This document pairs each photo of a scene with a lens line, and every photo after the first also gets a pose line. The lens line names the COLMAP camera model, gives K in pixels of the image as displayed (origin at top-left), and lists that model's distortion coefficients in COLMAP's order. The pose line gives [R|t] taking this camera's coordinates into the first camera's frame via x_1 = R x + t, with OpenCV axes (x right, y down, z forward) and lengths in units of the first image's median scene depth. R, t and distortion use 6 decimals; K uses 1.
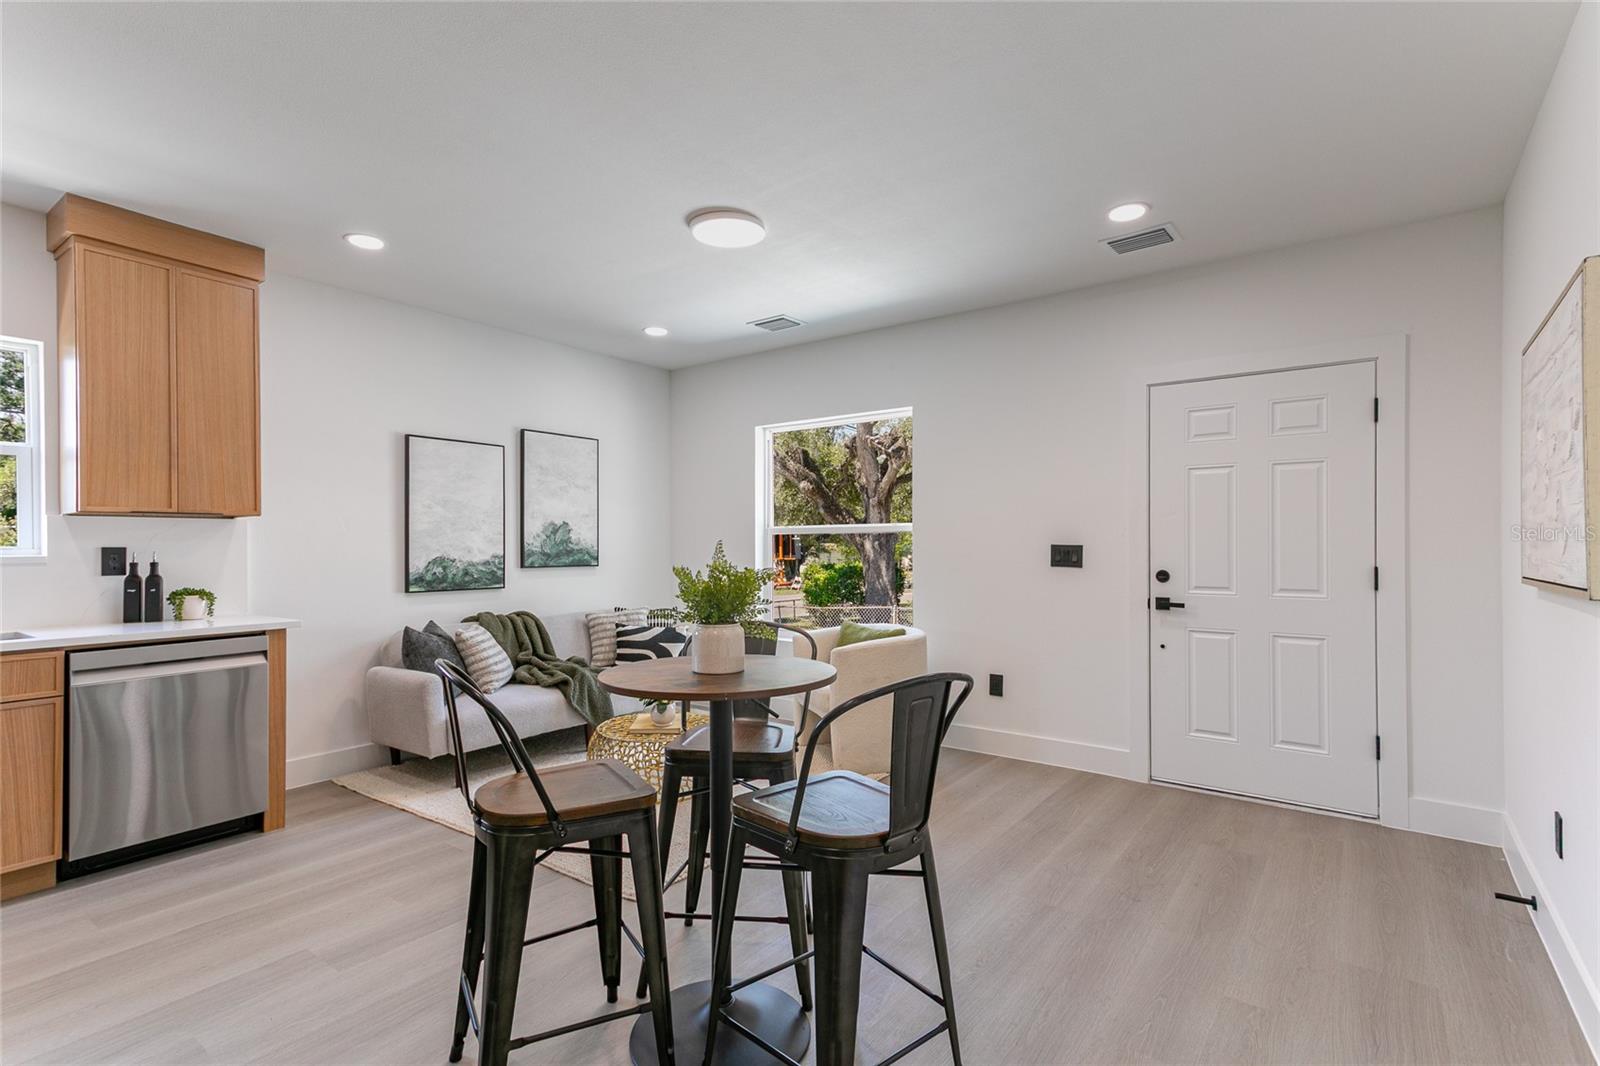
lens RADIAL K [[753.7, 0, 808.8], [0, 753.7, 542.8], [0, 0, 1]] dist [-0.000310, 0.005563]
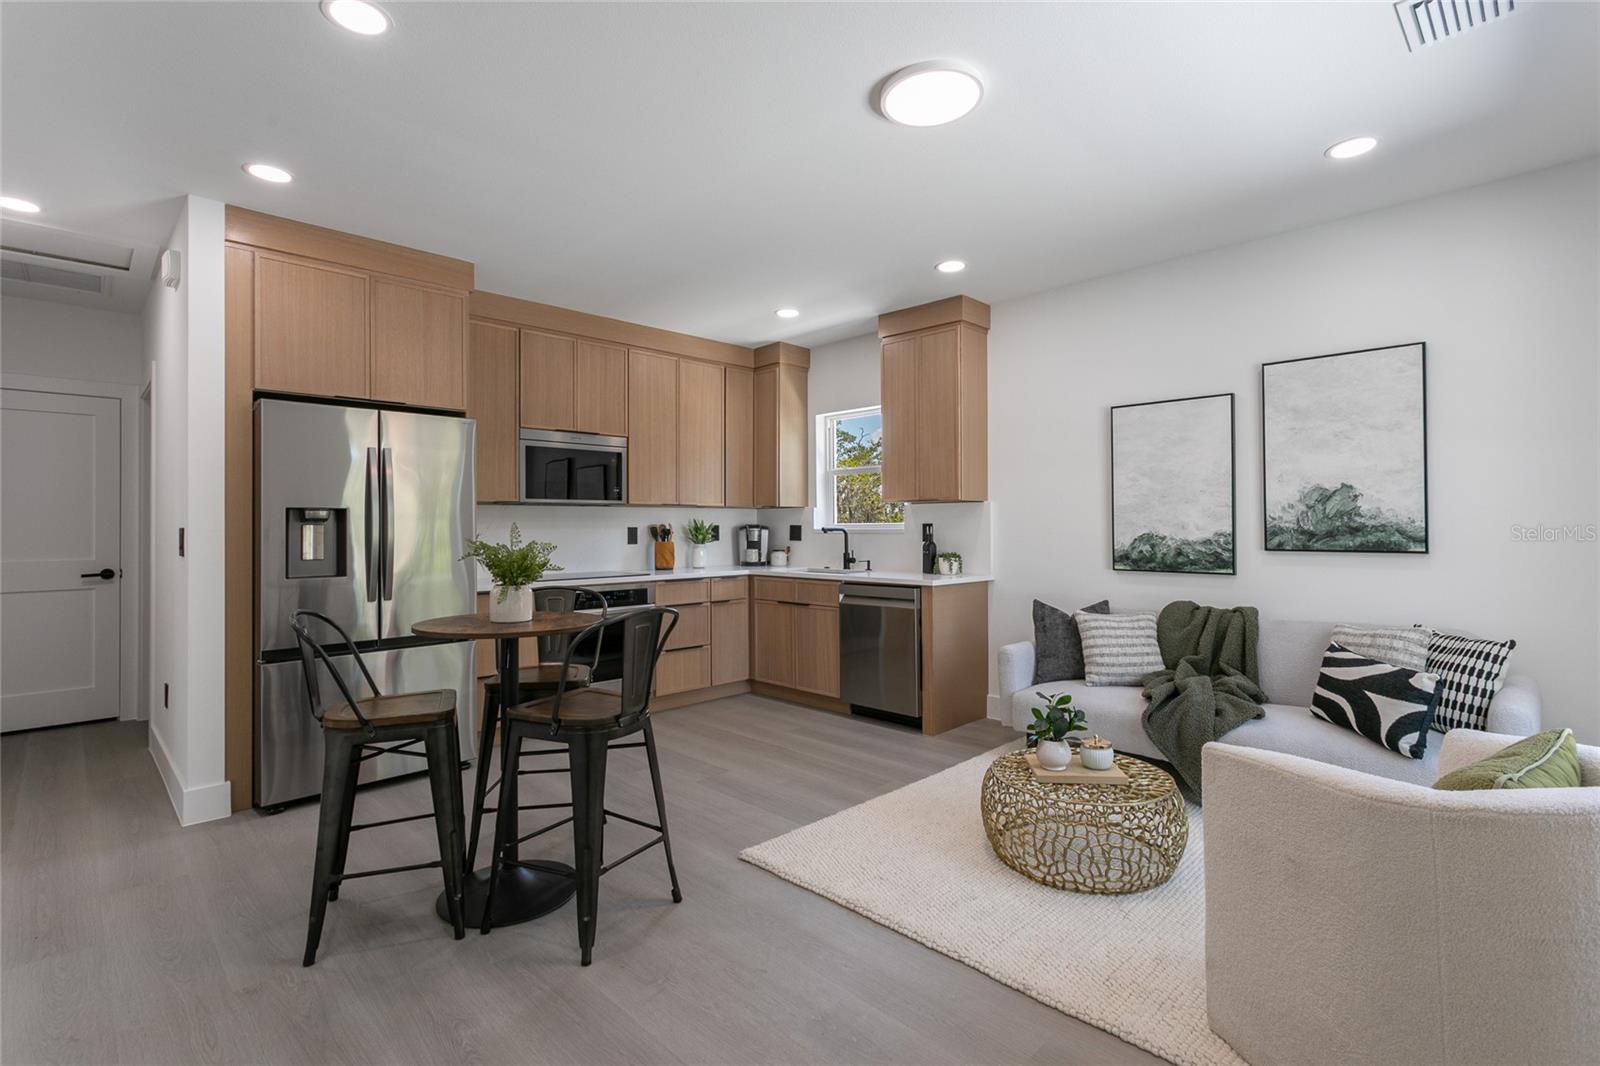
lens RADIAL K [[753.7, 0, 797.9], [0, 753.7, 521.1], [0, 0, 1]] dist [-0.000310, 0.005563]
pose [[-0.165764, -0.000390, -0.986165, 0.482541], [0.011624, 0.999930, -0.002349, 0.000959], [0.986097, -0.011852, -0.165748, 0.745223]]
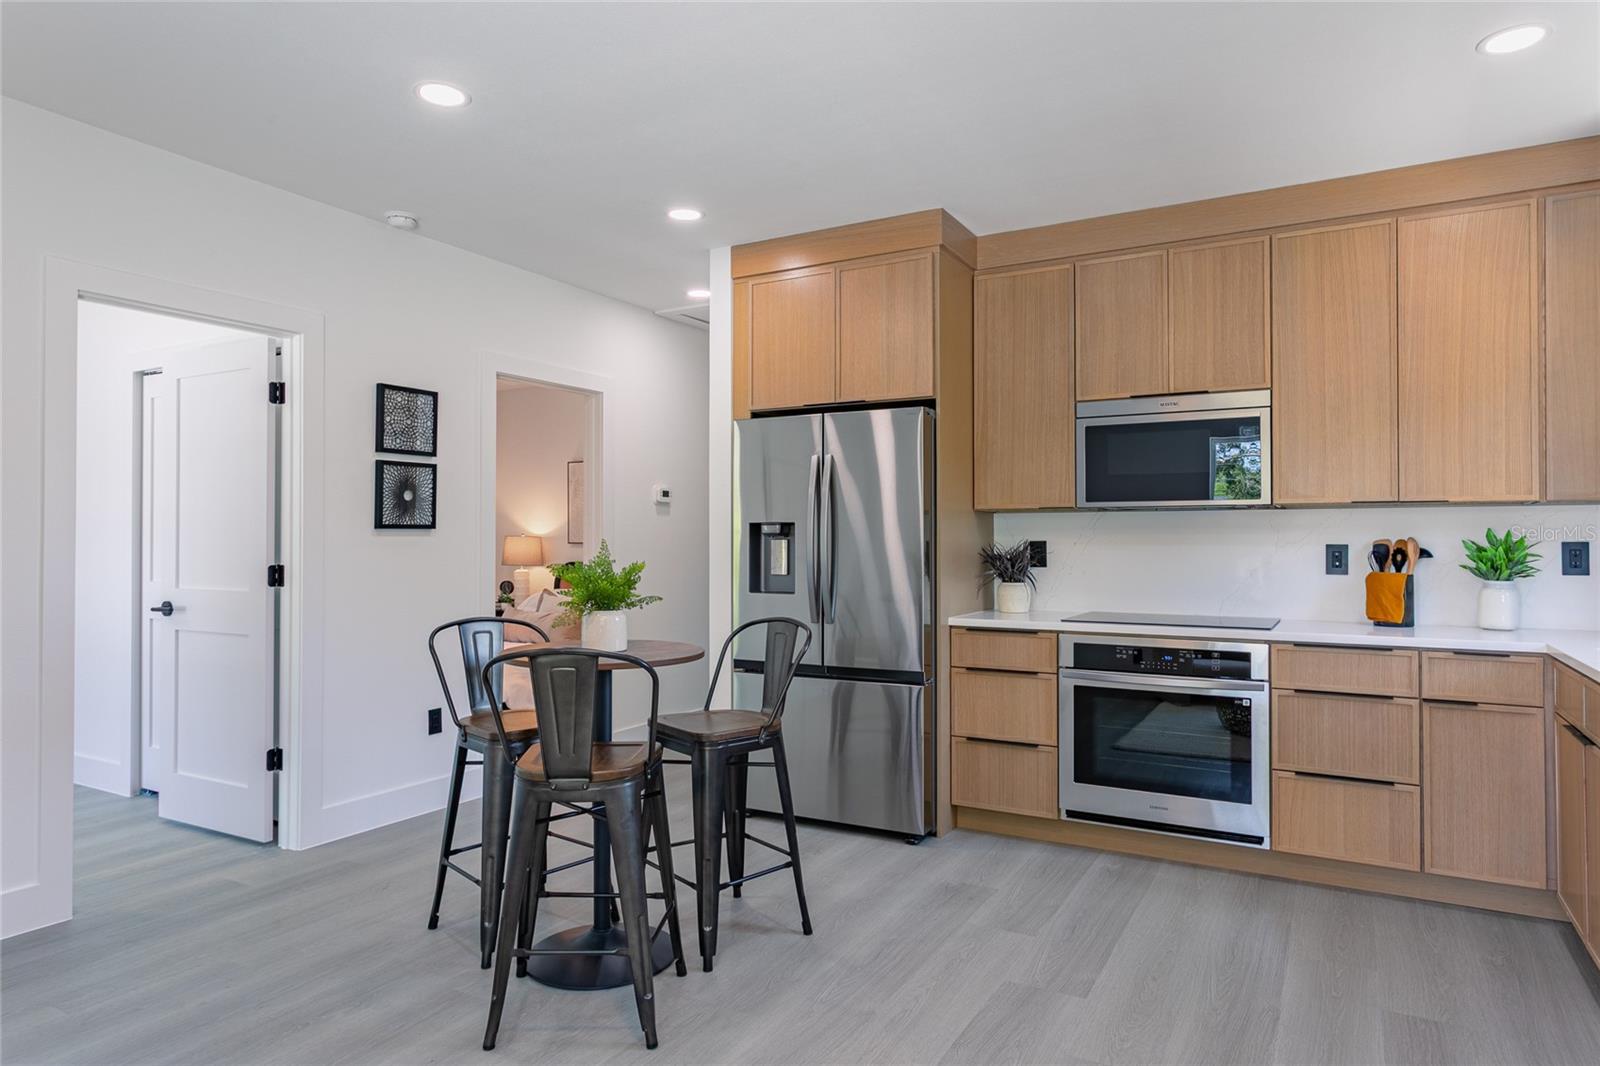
lens RADIAL K [[957.8, 0, 794.2], [0, 957.8, 524.1], [0, 0, 1]] dist [-0.001239, 0.001436]
pose [[-0.994179, 0.003283, -0.107693, -0.107647], [0.005568, 0.999766, -0.020921, 0.002194], [0.107599, -0.021399, -0.993964, 1.094651]]
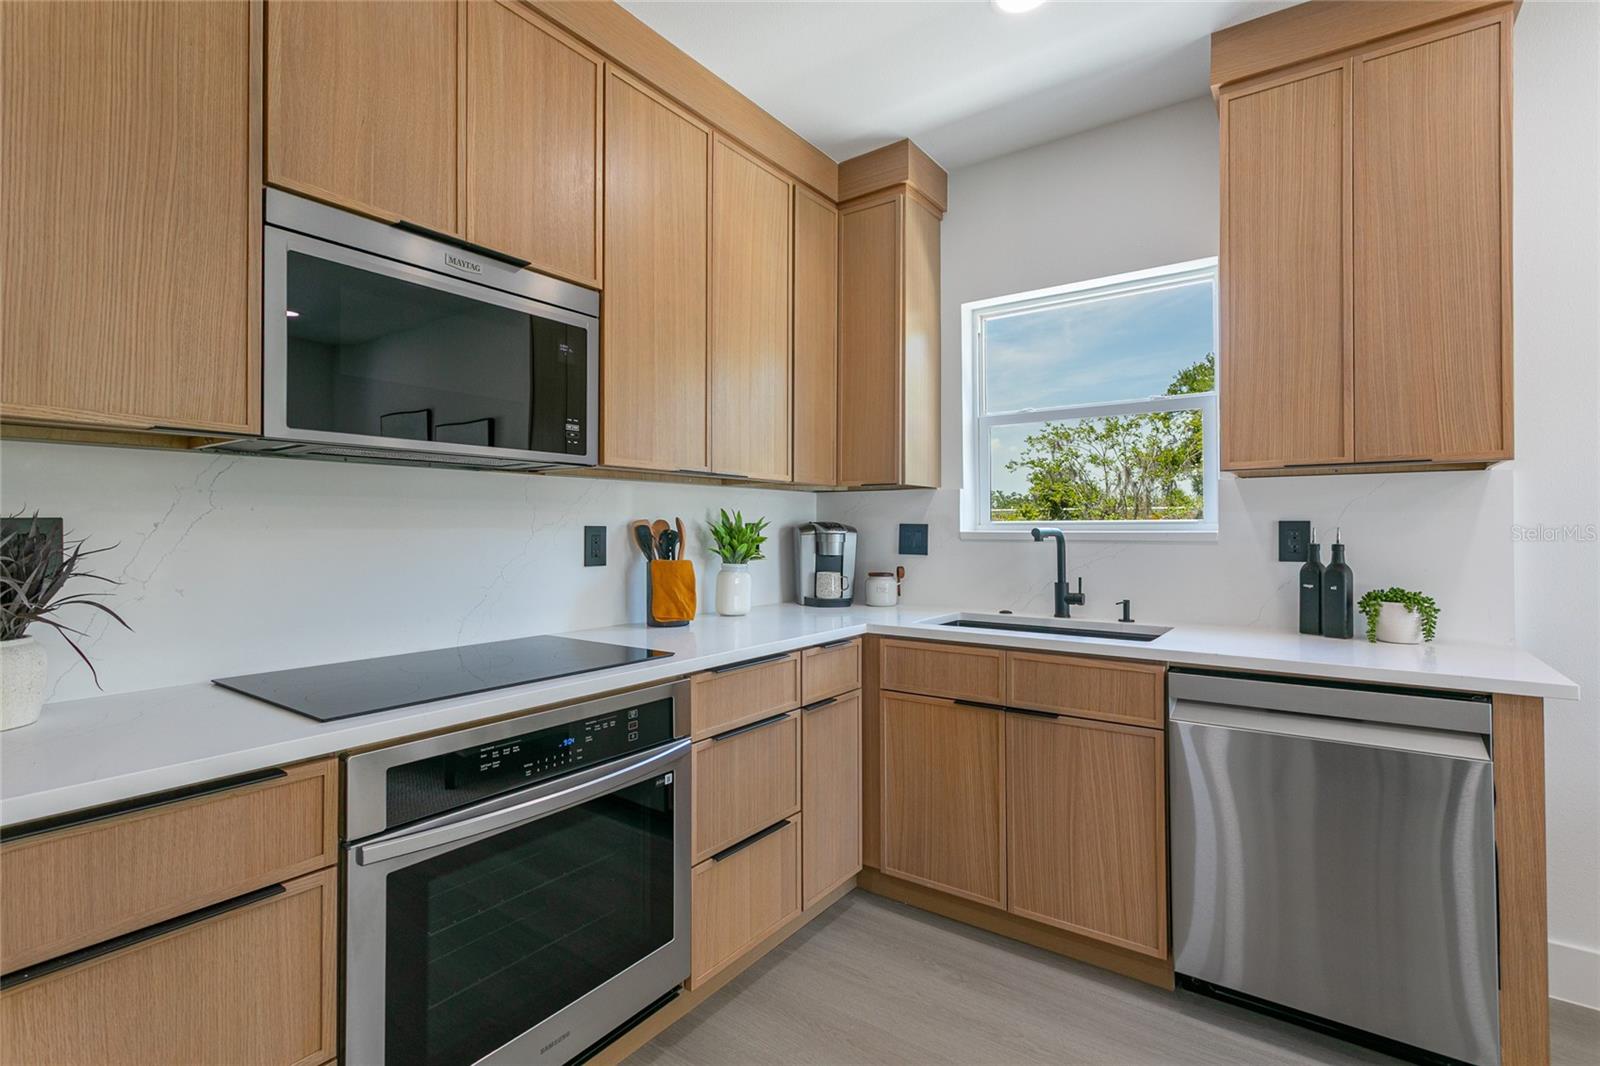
lens RADIAL K [[753.7, 0, 800.6], [0, 753.7, 519.9], [0, 0, 1]] dist [-0.000310, 0.005563]
pose [[0.006911, -0.004532, -0.999966, -0.174771], [0.006265, 0.999970, -0.004489, 0.004015], [0.999956, -0.006234, 0.006939, 0.408414]]
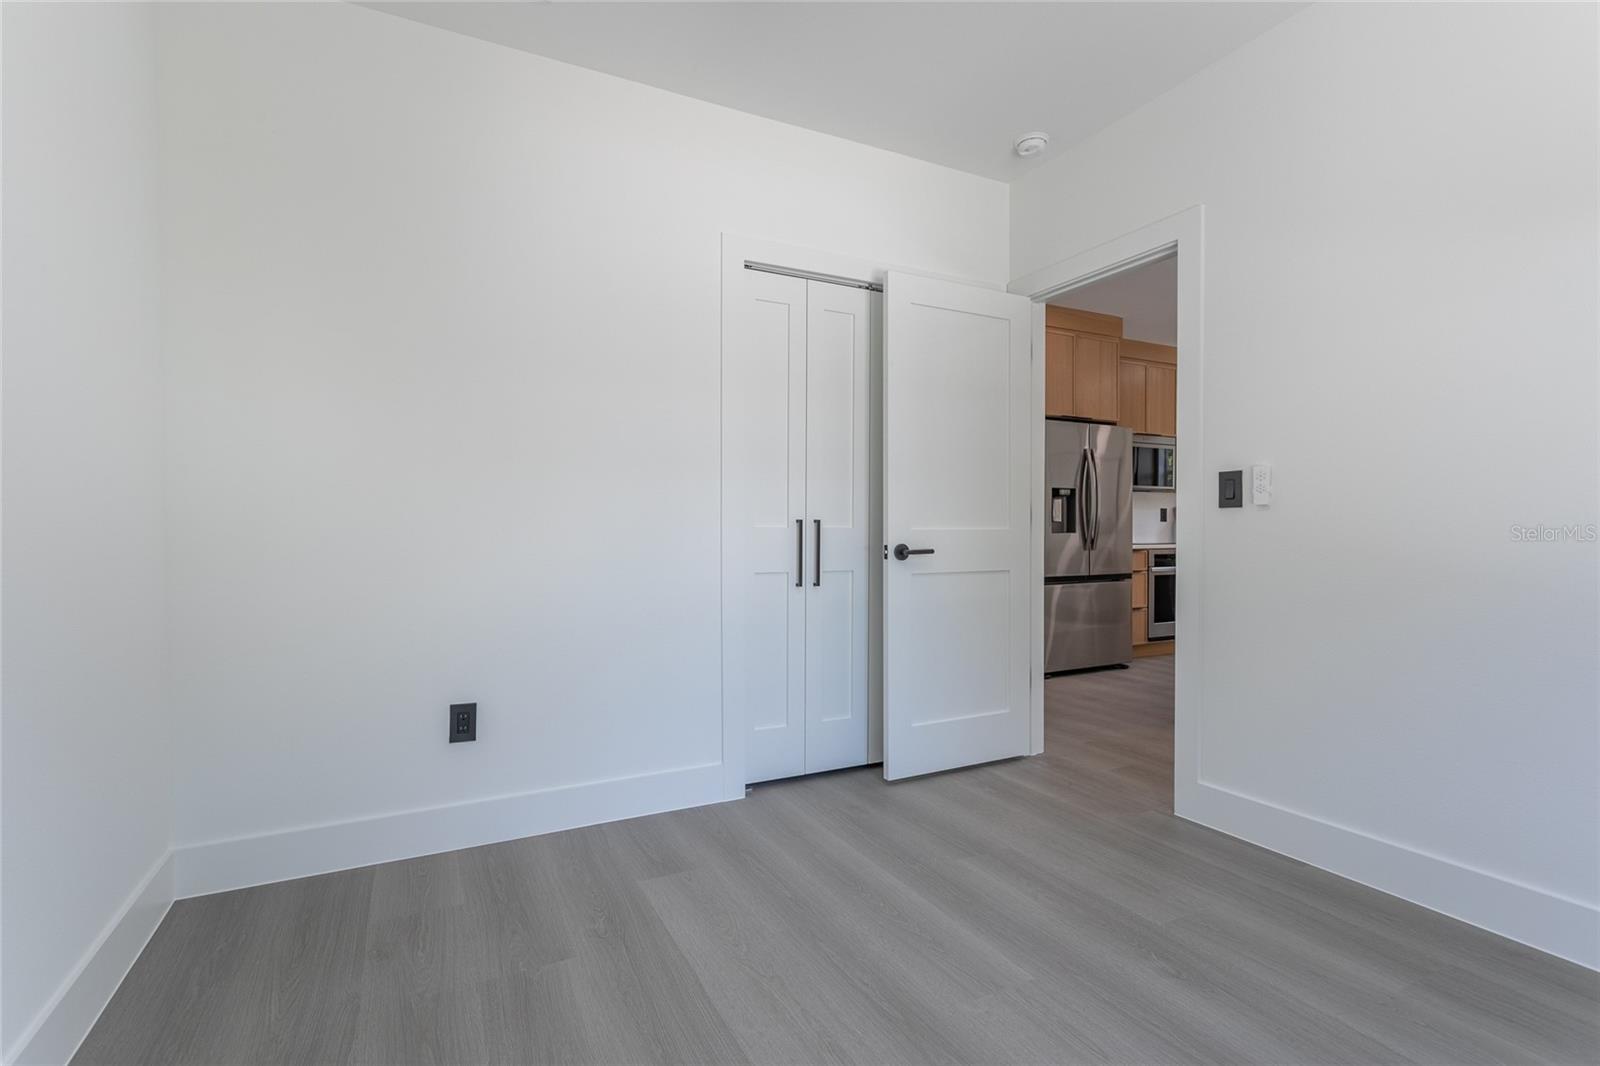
lens RADIAL K [[753.7, 0, 790.2], [0, 753.7, 539.4], [0, 0, 1]] dist [-0.000310, 0.005563]
pose [[-0.465482, 0.014477, -0.884939, 1.064181], [0.016456, 0.999835, 0.007701, 0.044849], [0.884904, -0.010978, -0.465644, 0.311262]]
